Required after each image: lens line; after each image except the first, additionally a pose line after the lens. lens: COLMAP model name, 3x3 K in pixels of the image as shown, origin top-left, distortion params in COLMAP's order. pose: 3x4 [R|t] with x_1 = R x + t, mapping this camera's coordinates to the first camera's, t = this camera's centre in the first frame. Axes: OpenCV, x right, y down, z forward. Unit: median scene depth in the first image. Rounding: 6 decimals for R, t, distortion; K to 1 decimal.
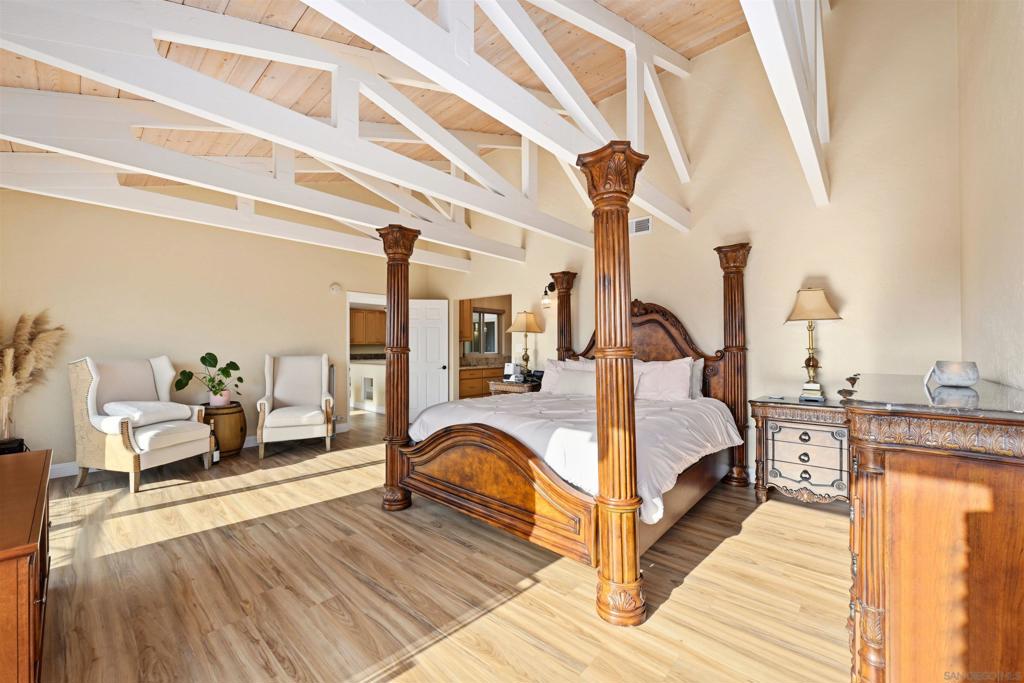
lens RADIAL K [[400.6, 0, 511.9], [0, 400.6, 343.5], [0, 0, 1]] dist [-0.003401, 0.000370]
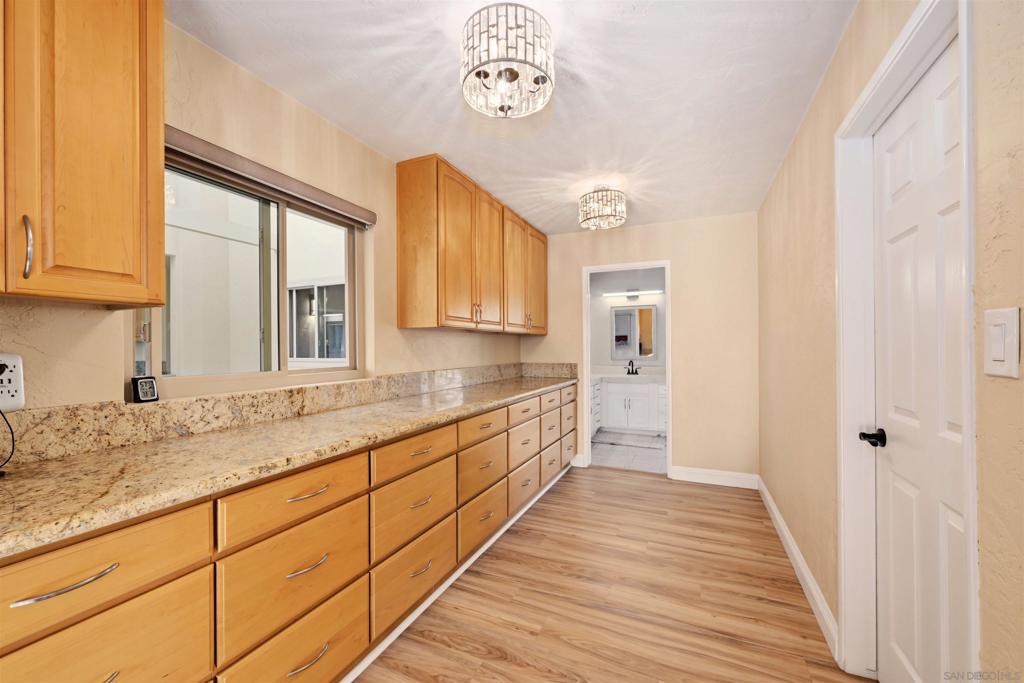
lens RADIAL K [[400.6, 0, 511.5], [0, 400.6, 344.9], [0, 0, 1]] dist [-0.003401, 0.000370]
pose [[0.951131, 0.001909, 0.308782, -0.014260], [-0.002728, 0.999994, 0.002218, 0.006670], [-0.308776, -0.002952, 0.951130, 0.726692]]
